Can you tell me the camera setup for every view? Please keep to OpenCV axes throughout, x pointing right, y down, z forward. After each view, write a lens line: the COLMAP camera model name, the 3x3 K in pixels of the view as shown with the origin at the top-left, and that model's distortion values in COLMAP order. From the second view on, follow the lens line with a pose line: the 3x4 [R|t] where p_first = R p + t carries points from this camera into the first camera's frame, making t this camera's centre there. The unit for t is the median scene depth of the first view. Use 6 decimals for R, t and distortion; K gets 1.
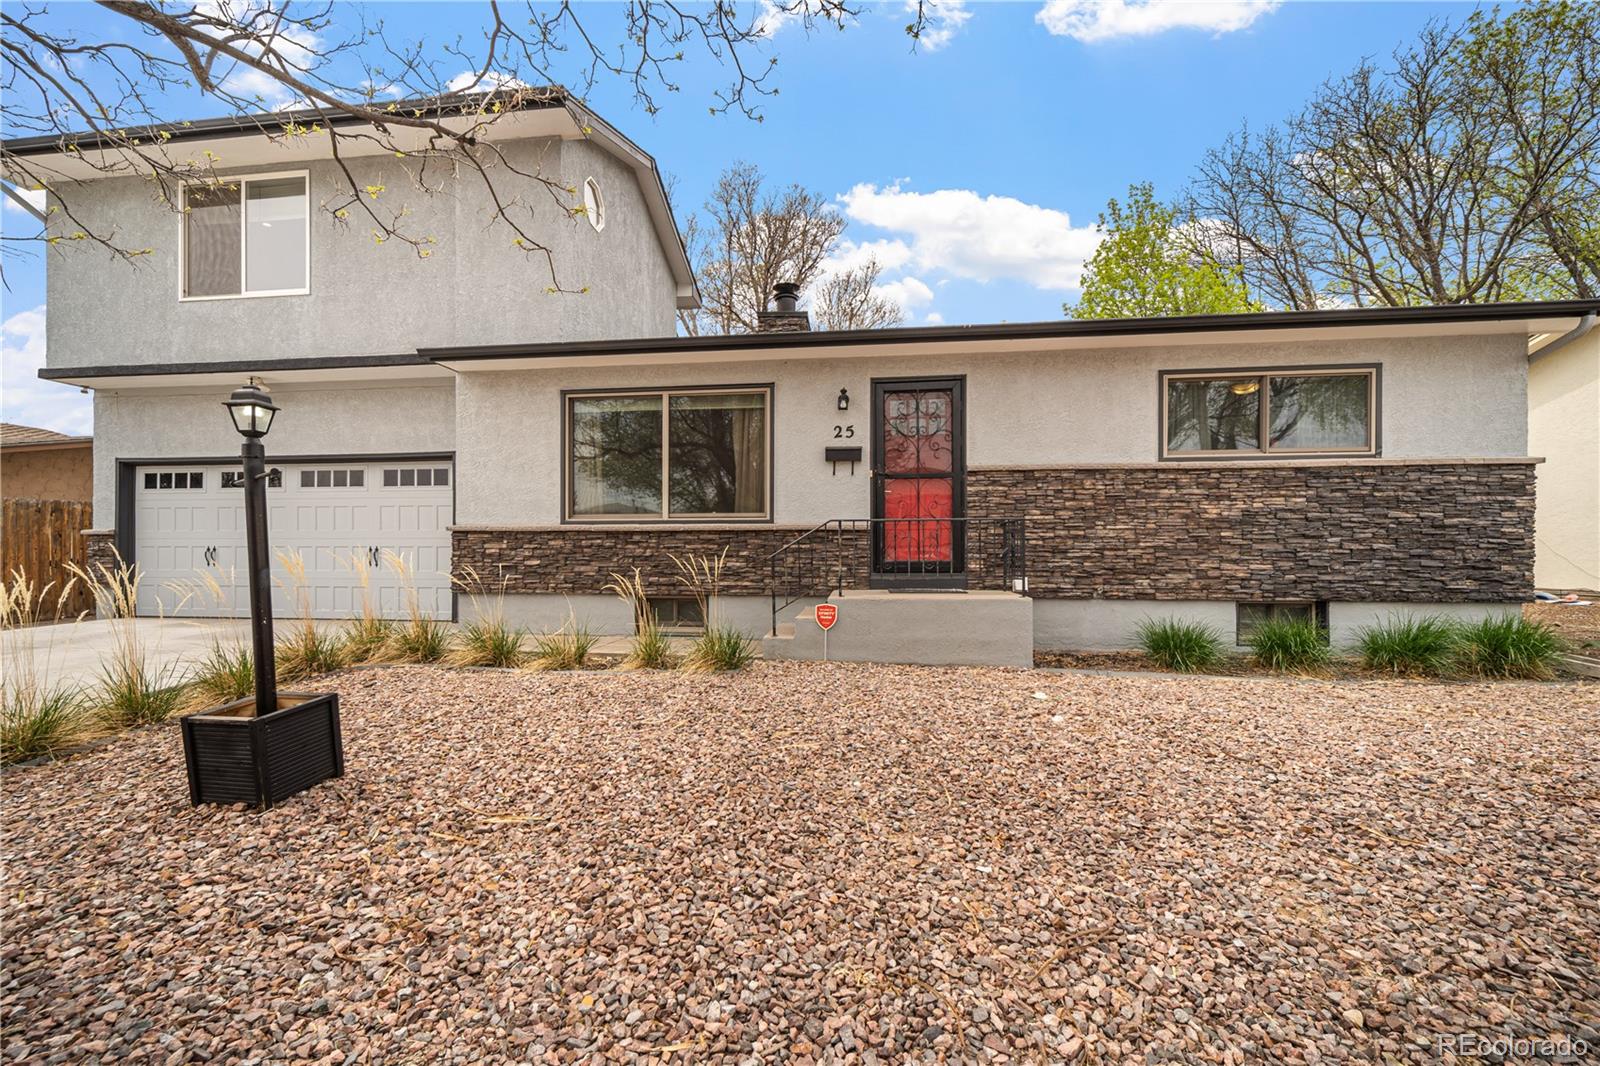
lens RADIAL K [[650.4, 0, 800.3], [0, 650.4, 536.1], [0, 0, 1]] dist [-0.000187, 0.000215]
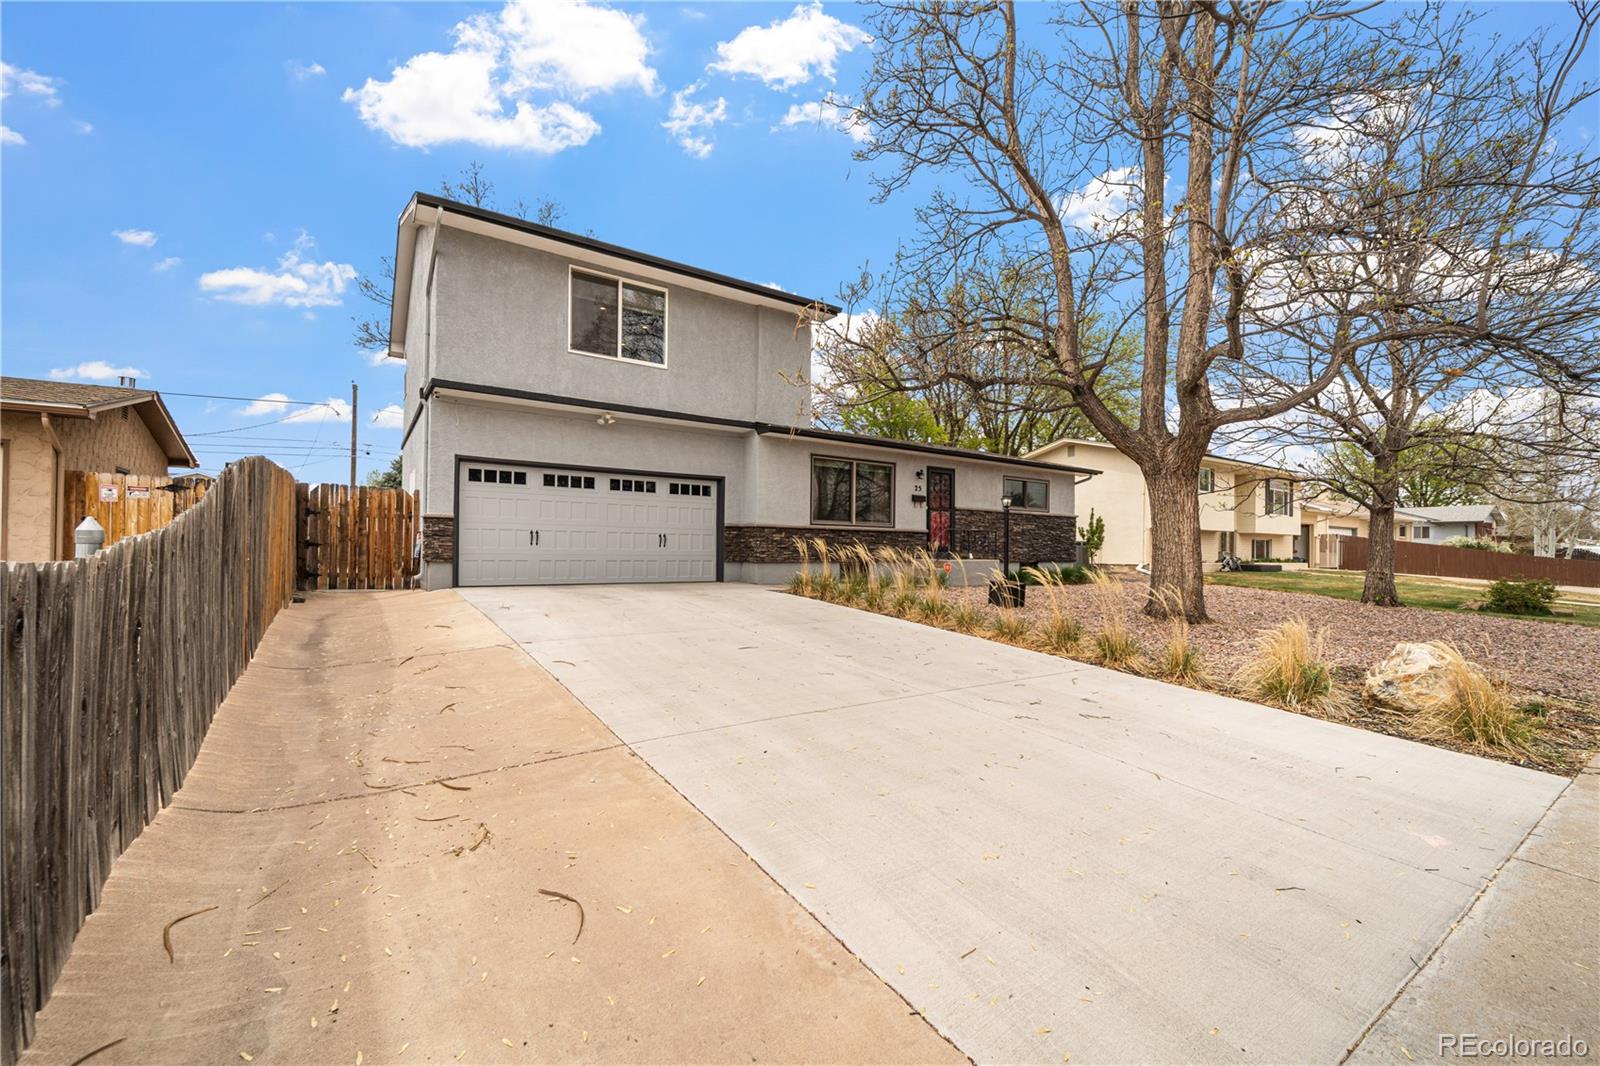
lens RADIAL K [[650.4, 0, 796.5], [0, 650.4, 529.9], [0, 0, 1]] dist [-0.000187, 0.000215]
pose [[0.749108, 0.031292, 0.661709, -1.641904], [-0.019559, 0.999493, -0.025124, 0.044644], [-0.662159, 0.005878, 0.749340, -0.380605]]
